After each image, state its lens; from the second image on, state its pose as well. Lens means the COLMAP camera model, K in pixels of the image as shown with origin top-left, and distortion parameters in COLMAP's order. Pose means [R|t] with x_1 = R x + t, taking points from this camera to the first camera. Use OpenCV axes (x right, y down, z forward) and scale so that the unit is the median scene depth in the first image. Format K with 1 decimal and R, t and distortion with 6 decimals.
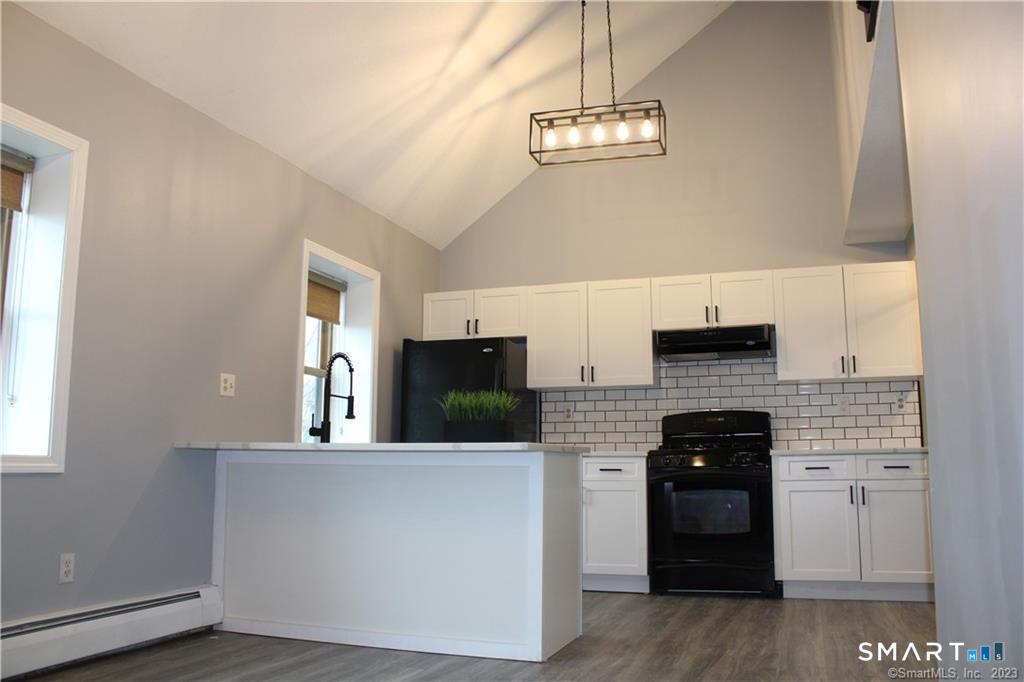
lens RADIAL K [[843.0, 0, 512.0], [0, 843.0, 341.0], [0, 0, 1]] dist [-0.165937, 0.144909]
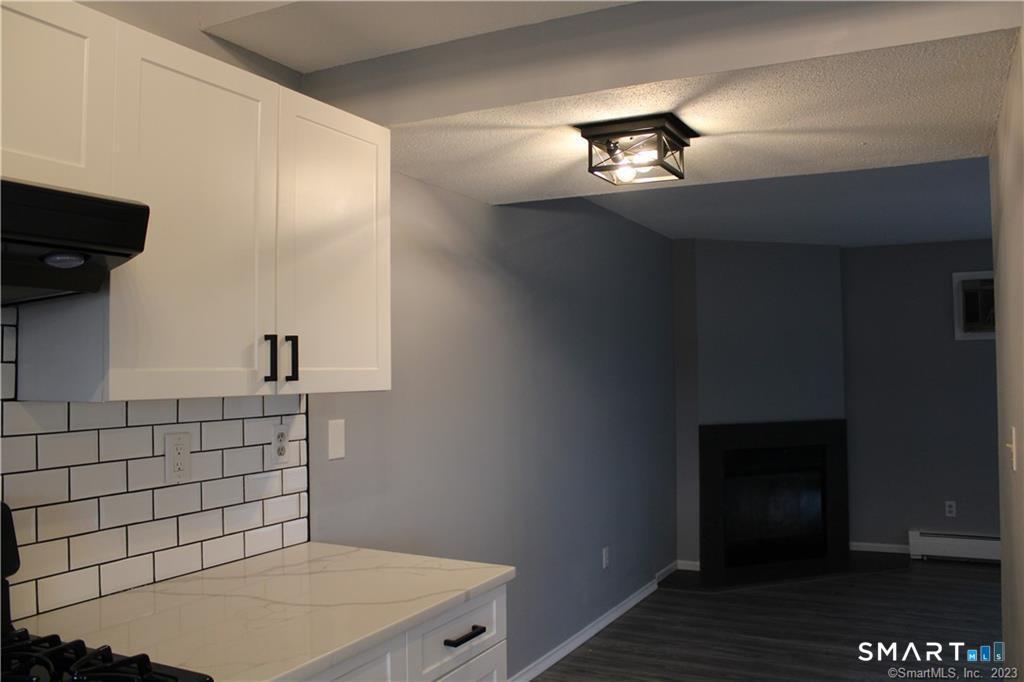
lens RADIAL K [[843.0, 0, 512.0], [0, 843.0, 341.0], [0, 0, 1]] dist [-0.165937, 0.144909]
pose [[0.146897, 0.029202, 0.988721, 0.058479], [-0.135310, 0.990761, -0.009159, 0.010009], [-0.979853, -0.132439, 0.149491, 0.804676]]
